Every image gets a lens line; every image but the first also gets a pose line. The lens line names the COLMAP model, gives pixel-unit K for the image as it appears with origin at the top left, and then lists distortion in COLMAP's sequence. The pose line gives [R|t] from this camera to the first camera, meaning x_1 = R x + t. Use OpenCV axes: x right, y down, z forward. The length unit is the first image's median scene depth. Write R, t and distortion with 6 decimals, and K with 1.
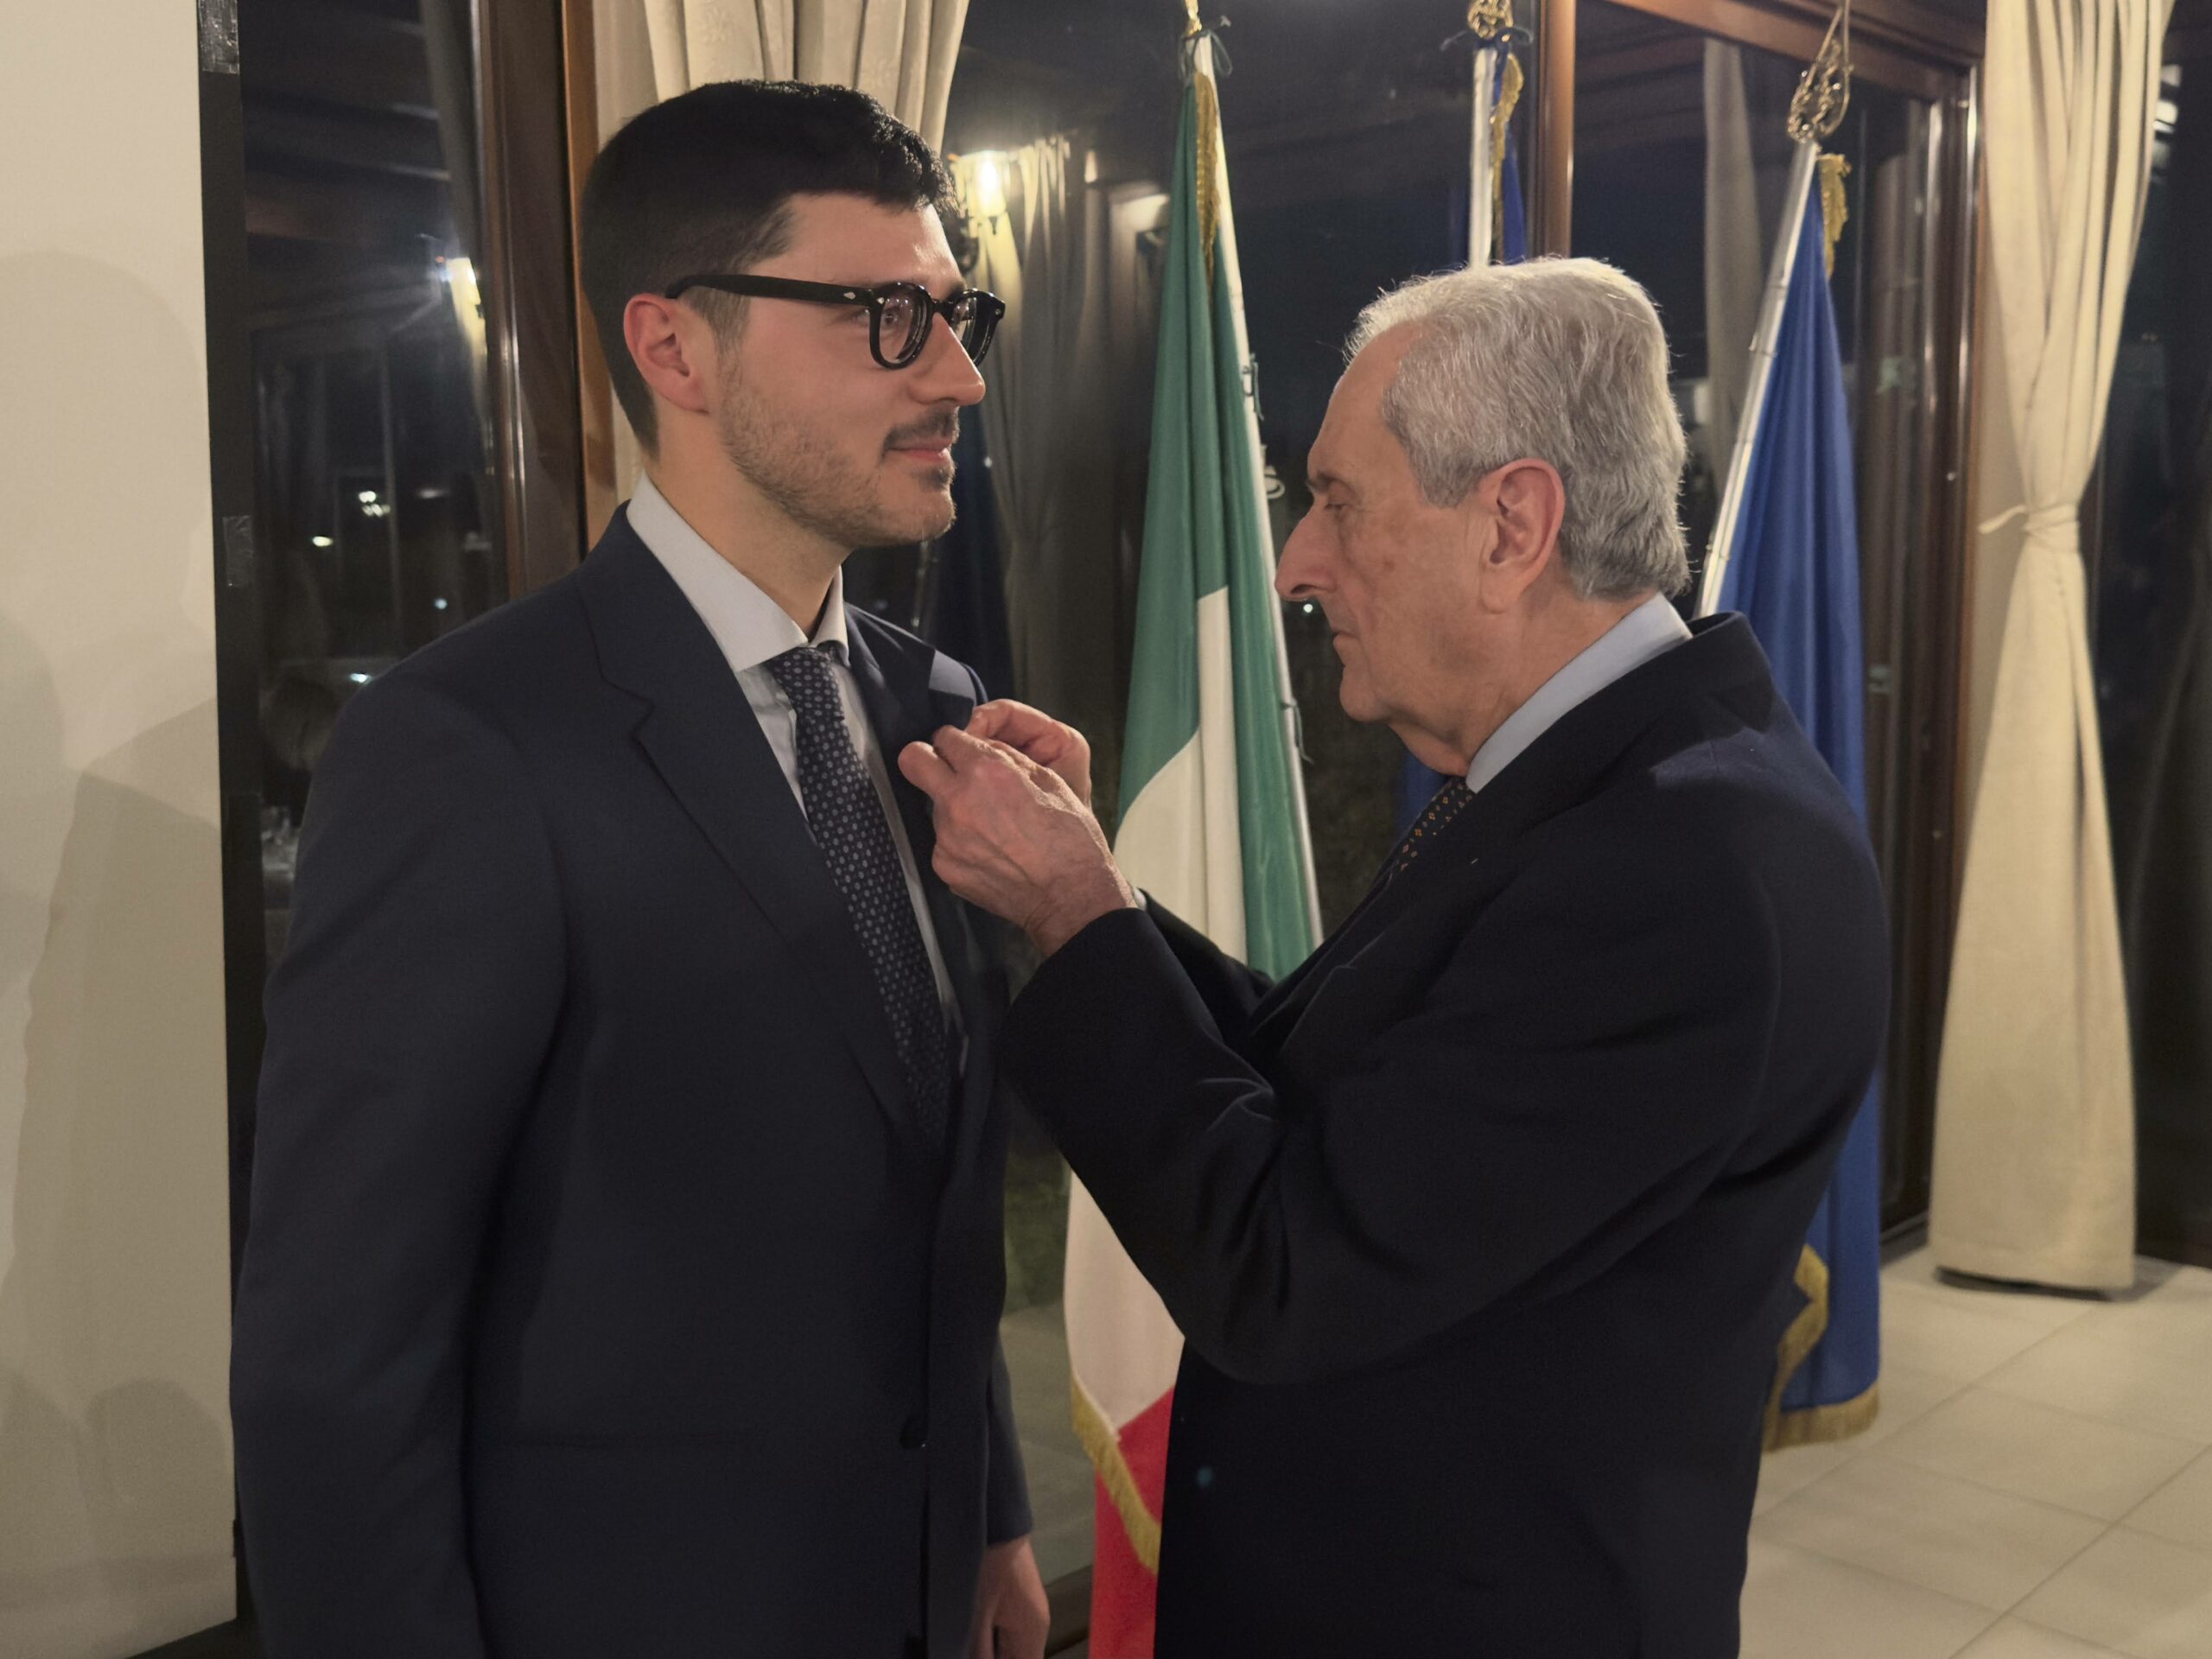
lens RADIAL K [[2432.4, 0, 1111.0], [0, 2432.4, 827.2], [0, 0, 1]] dist [0.062893, 0.000000]
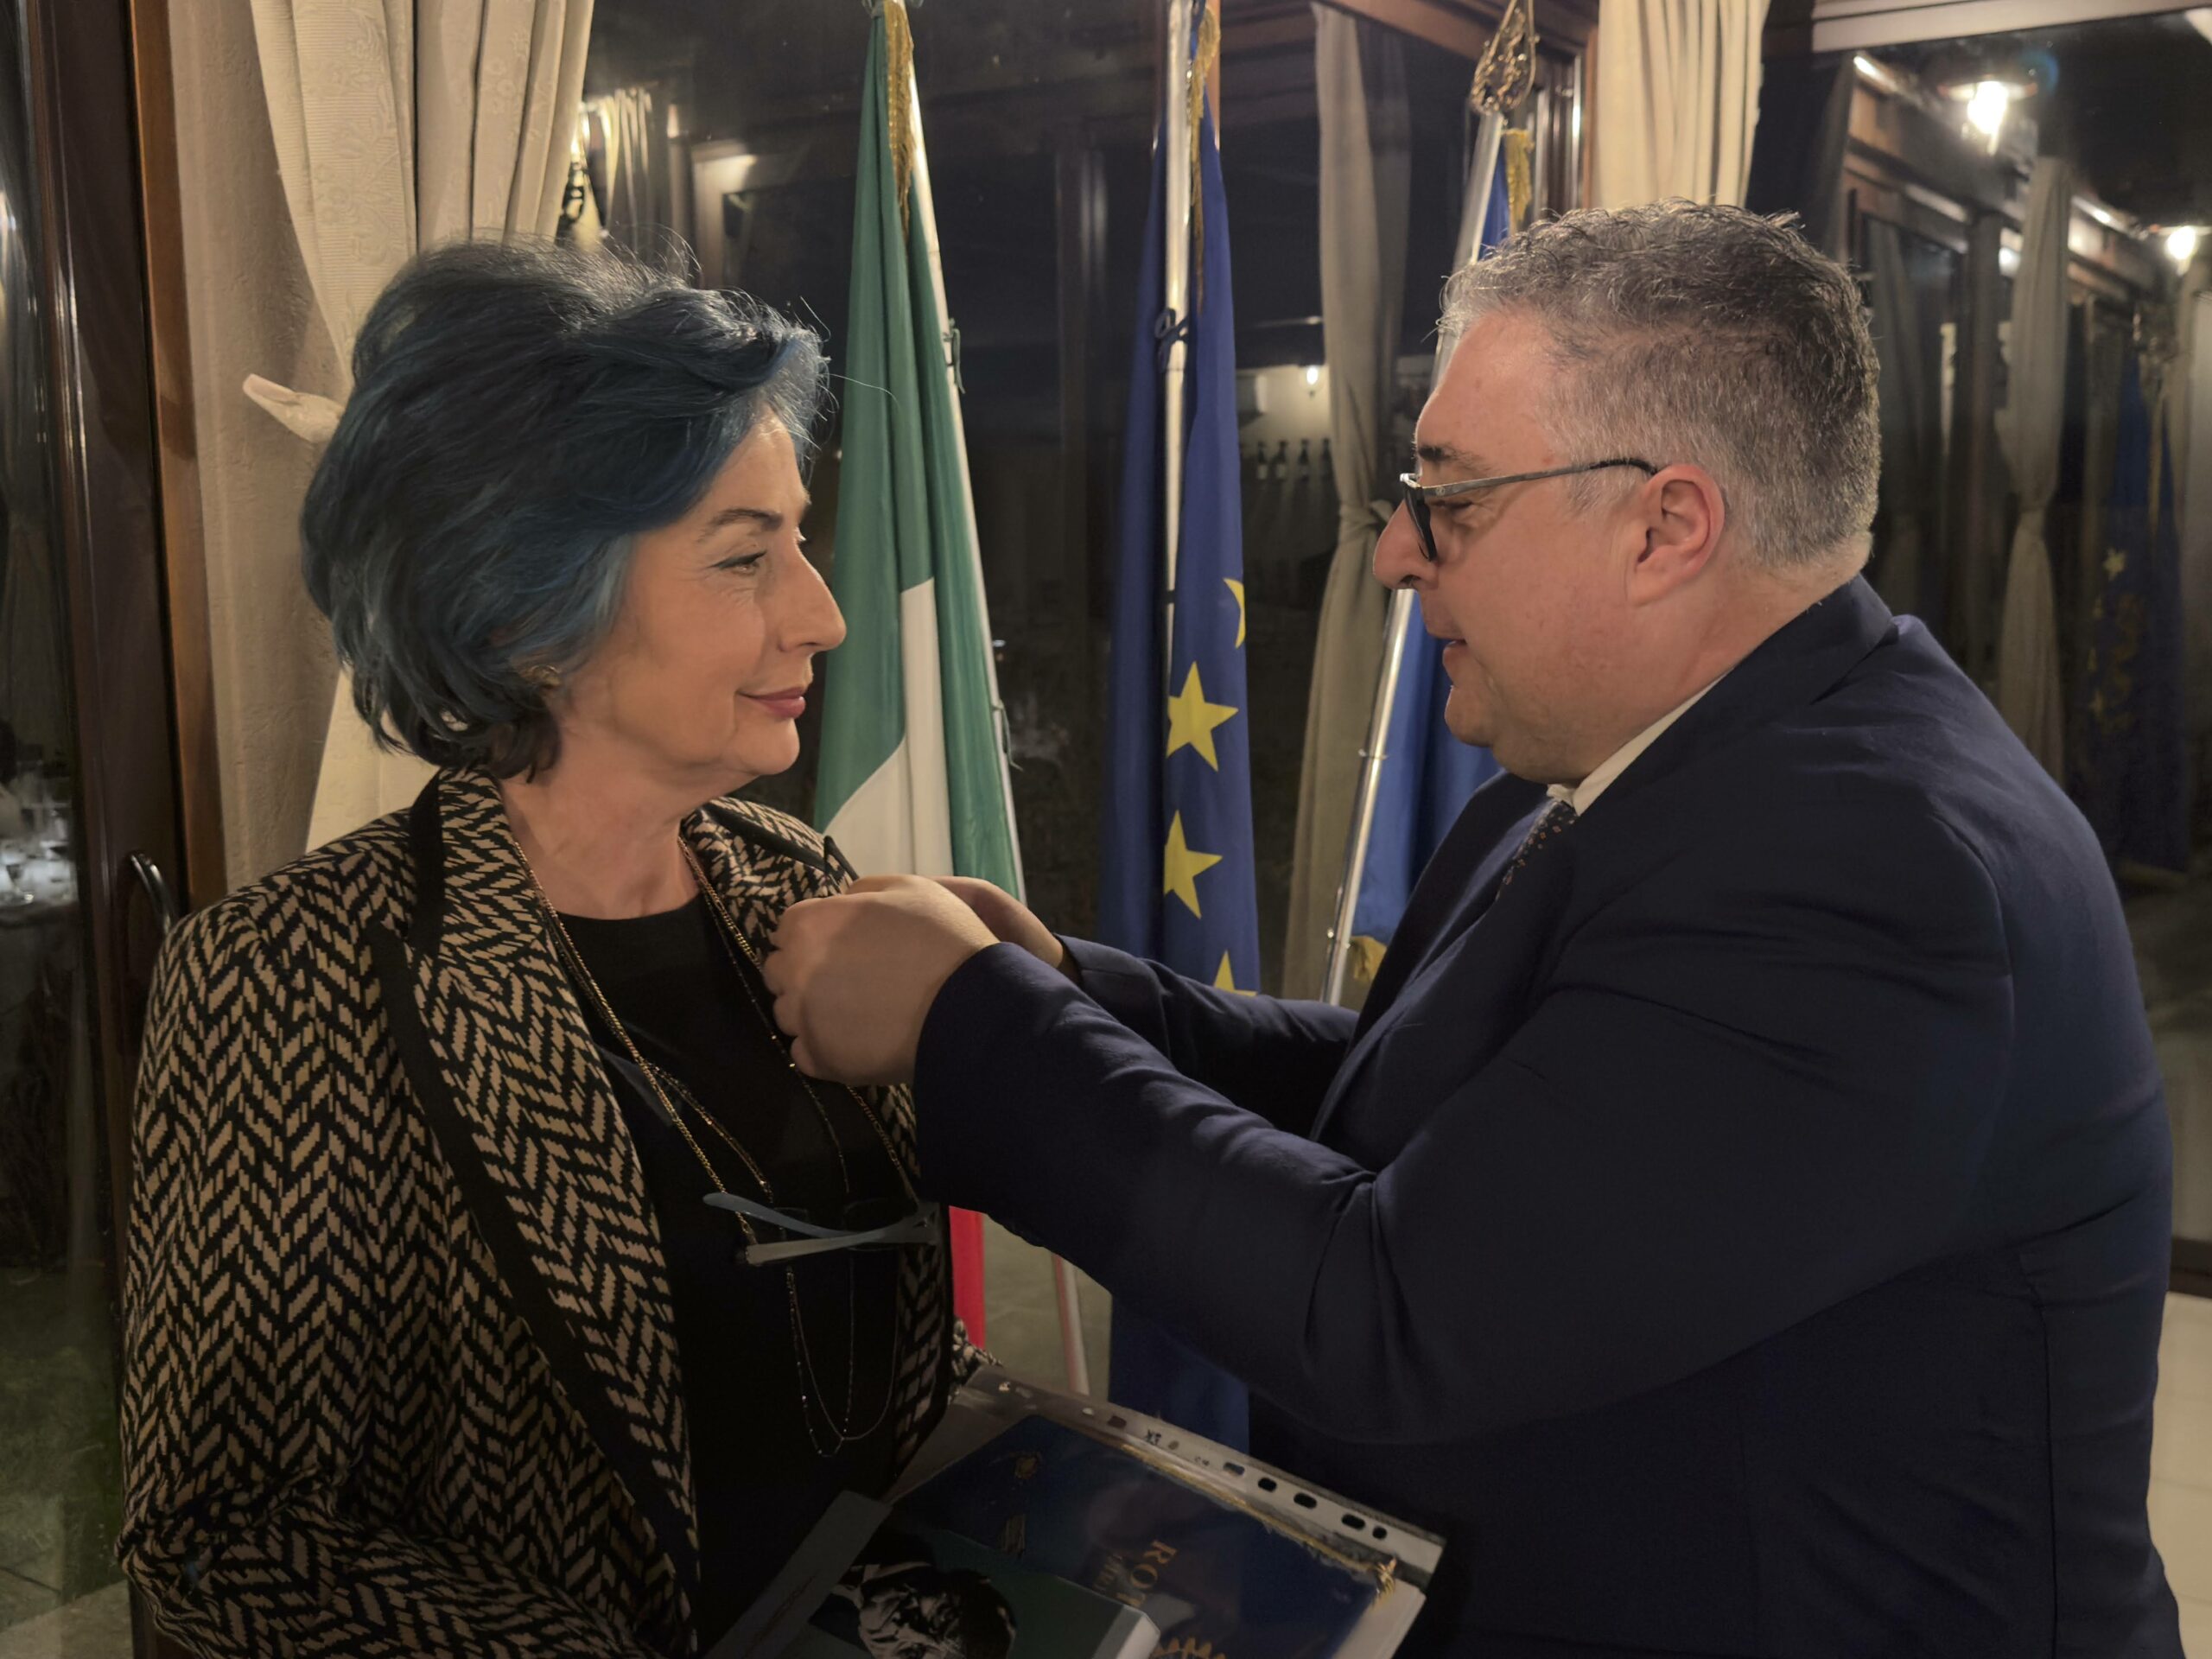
lens RADIAL K [[2432.4, 0, 1096.2], [0, 2432.4, 834.3], [0, 0, 1]] dist [0.062893, 0.000000]
pose [[0.981664, -0.017817, 0.189784, -0.055206], [0.016121, 0.999815, 0.010474, -0.010572], [-0.189936, -0.007222, 0.981770, 0.088684]]
